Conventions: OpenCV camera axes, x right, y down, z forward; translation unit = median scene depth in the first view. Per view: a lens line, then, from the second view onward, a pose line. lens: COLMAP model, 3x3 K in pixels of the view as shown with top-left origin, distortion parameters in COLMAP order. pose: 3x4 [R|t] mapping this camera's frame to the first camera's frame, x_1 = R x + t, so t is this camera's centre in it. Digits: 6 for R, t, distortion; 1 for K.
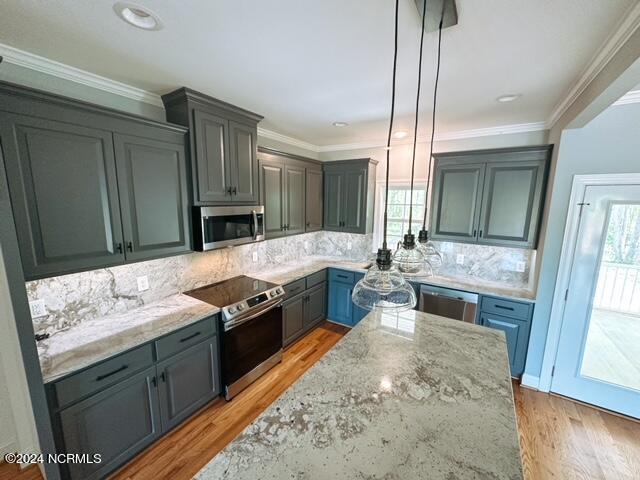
lens RADIAL K [[254.5, 0, 323.5], [0, 254.5, 242.5], [0, 0, 1]] dist [0.001252, -0.000947]
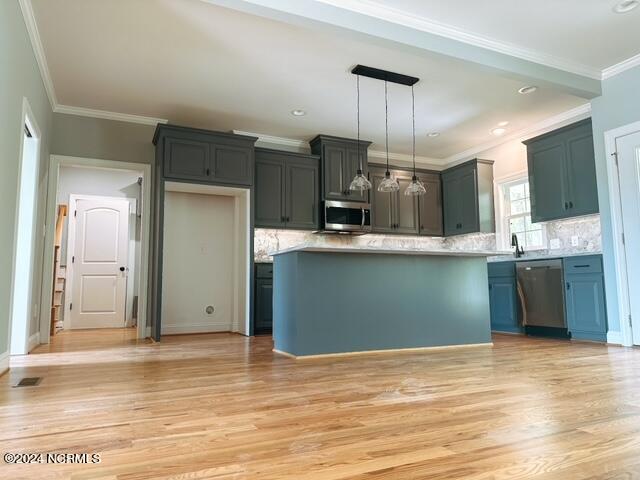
lens RADIAL K [[452.2, 0, 318.1], [0, 452.2, 240.8], [0, 0, 1]] dist [0.027442, -0.026917]
pose [[0.838174, -0.083476, -0.538976, 0.882163], [-0.067105, 0.964925, -0.253803, 0.738162], [0.541258, 0.248899, 0.803174, -1.104476]]
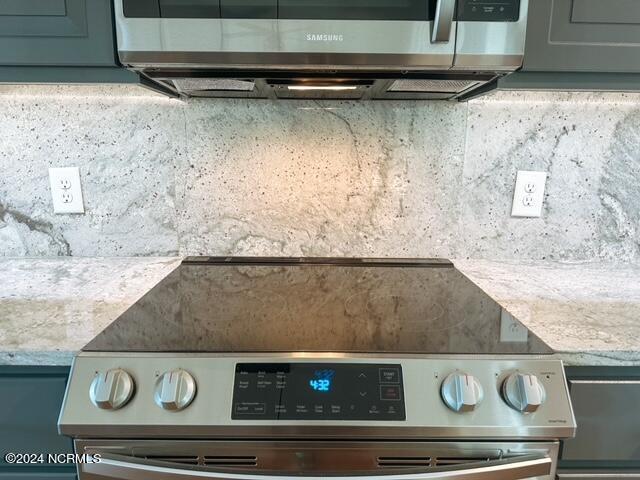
lens RADIAL K [[452.2, 0, 318.4], [0, 452.2, 243.0], [0, 0, 1]] dist [0.027442, -0.026917]
pose [[0.534925, 0.161497, -0.829321, -0.047288], [-0.138329, 0.985058, 0.102600, 0.110420], [0.833499, 0.059836, 0.549272, 0.855228]]
